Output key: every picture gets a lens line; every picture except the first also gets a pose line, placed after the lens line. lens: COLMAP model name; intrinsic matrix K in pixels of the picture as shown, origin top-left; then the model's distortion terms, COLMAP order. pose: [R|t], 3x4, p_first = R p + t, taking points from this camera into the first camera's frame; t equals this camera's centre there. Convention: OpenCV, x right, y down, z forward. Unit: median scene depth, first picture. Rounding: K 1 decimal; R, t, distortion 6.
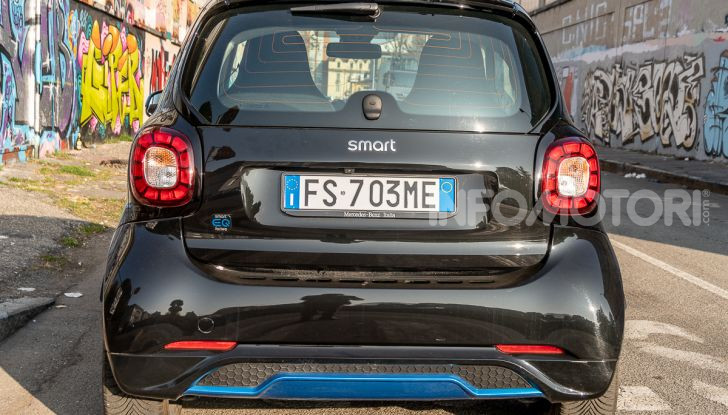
lens RADIAL K [[968.5, 0, 364.6], [0, 968.5, 226.6], [0, 0, 1]] dist [0.017576, 0.016279]
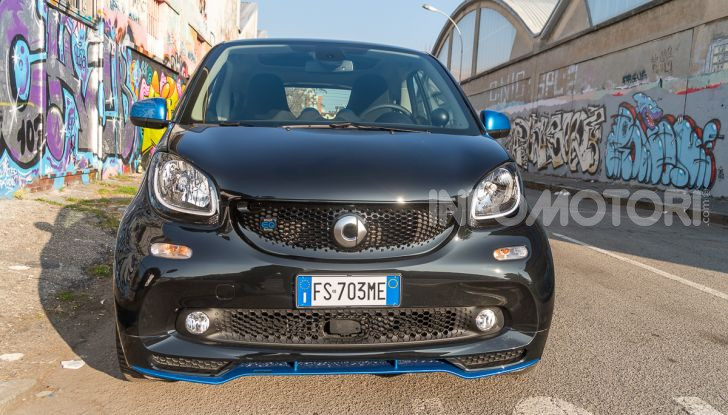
lens RADIAL K [[631.2, 0, 365.7], [0, 631.2, 216.9], [0, 0, 1]] dist [0.025318, -0.013651]
pose [[0.999472, 0.001234, 0.032453, -0.028680], [-0.000892, 0.999944, -0.010525, -0.013262], [-0.032464, 0.010490, 0.999418, 0.163651]]
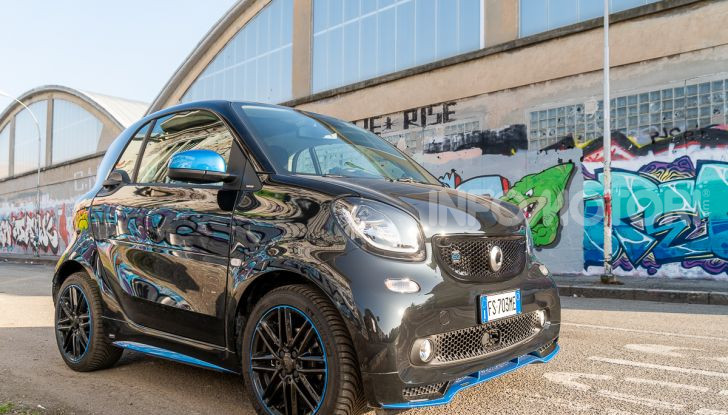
lens RADIAL K [[575.9, 0, 381.0], [0, 575.9, 224.3], [0, 0, 1]] dist [0.005226, -0.003653]
pose [[0.720849, -0.013598, 0.692959, -0.156708], [0.112390, 0.988868, -0.097509, -0.008995], [-0.683919, 0.148171, 0.714353, 0.207017]]
